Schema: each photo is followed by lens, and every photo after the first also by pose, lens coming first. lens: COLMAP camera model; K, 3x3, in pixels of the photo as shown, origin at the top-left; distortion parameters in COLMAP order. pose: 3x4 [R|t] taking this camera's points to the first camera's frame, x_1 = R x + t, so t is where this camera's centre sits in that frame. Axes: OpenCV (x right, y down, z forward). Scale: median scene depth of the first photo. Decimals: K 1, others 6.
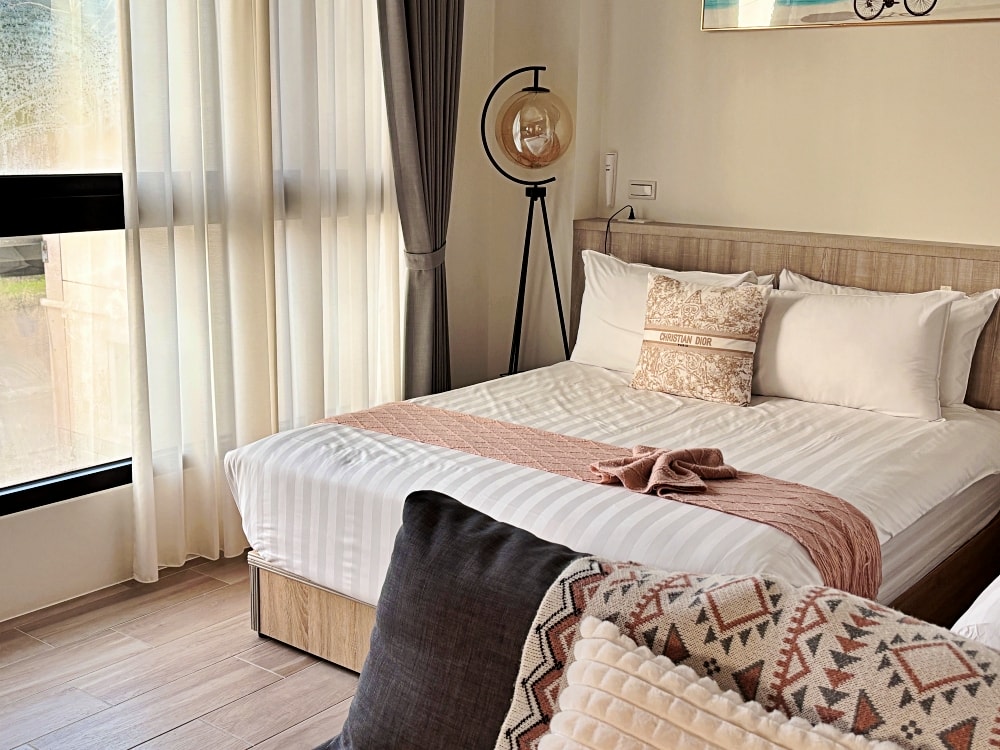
lens RADIAL K [[1183.3, 0, 506.6], [0, 1183.3, 379.5], [0, 0, 1]] dist [0.077655, 0.000000]
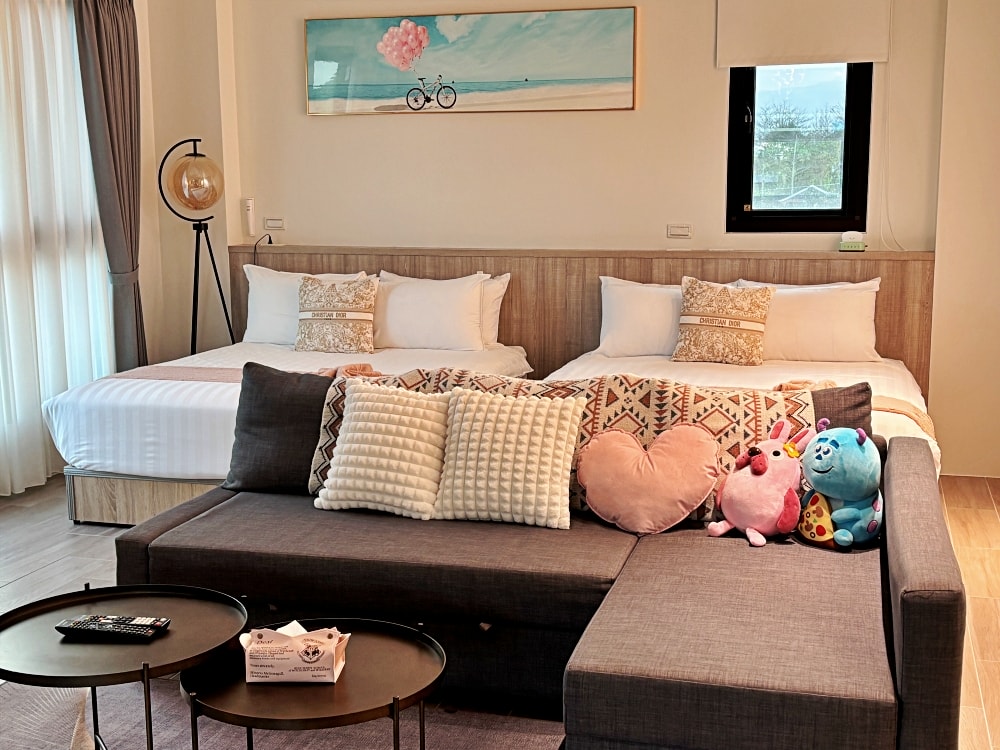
lens RADIAL K [[1265.1, 0, 502.7], [0, 1265.1, 372.6], [0, 0, 1]] dist [0.073499, 0.000000]
pose [[0.930603, -0.080222, 0.357130, -0.236439], [0.098521, 0.994577, -0.033315, 0.119358], [-0.352521, 0.066188, 0.933460, -0.626280]]
